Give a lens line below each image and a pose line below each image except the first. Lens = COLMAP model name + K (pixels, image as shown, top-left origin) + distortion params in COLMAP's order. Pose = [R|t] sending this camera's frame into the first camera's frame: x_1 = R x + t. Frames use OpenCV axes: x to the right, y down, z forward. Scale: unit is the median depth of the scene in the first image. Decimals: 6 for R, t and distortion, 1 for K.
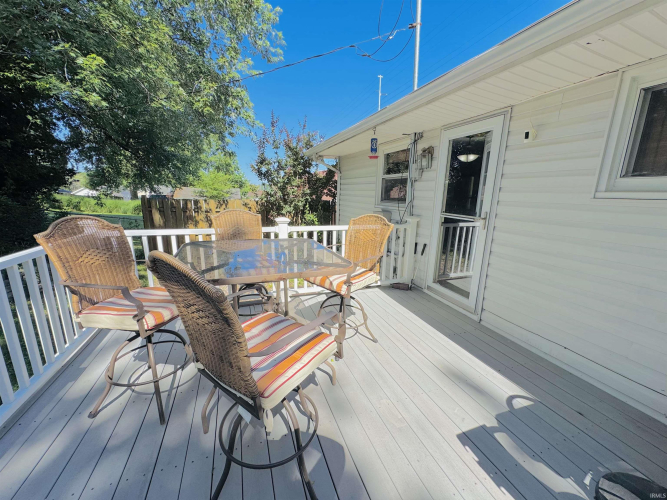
lens RADIAL K [[263.8, 0, 335.4], [0, 263.8, 251.5], [0, 0, 1]] dist [-0.014354, -0.000113]
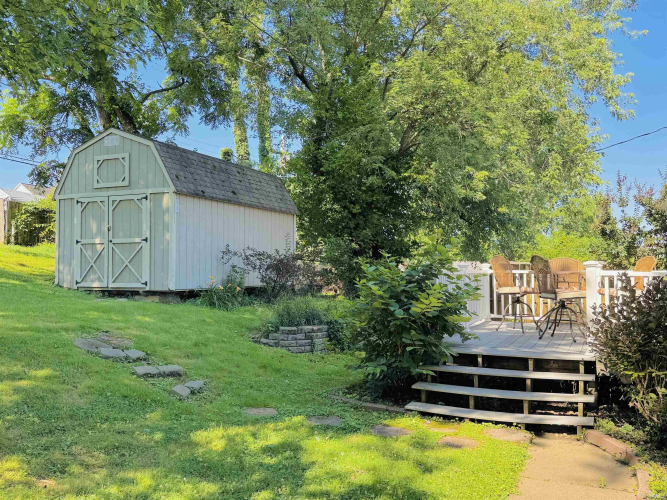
lens RADIAL K [[585.1, 0, 335.9], [0, 585.1, 250.3], [0, 0, 1]] dist [0.034101, -0.017973]
pose [[0.703822, -0.055915, -0.708172, 0.518965], [-0.130774, 0.969661, -0.206532, 0.314263], [0.698235, 0.237973, 0.675157, -1.053154]]
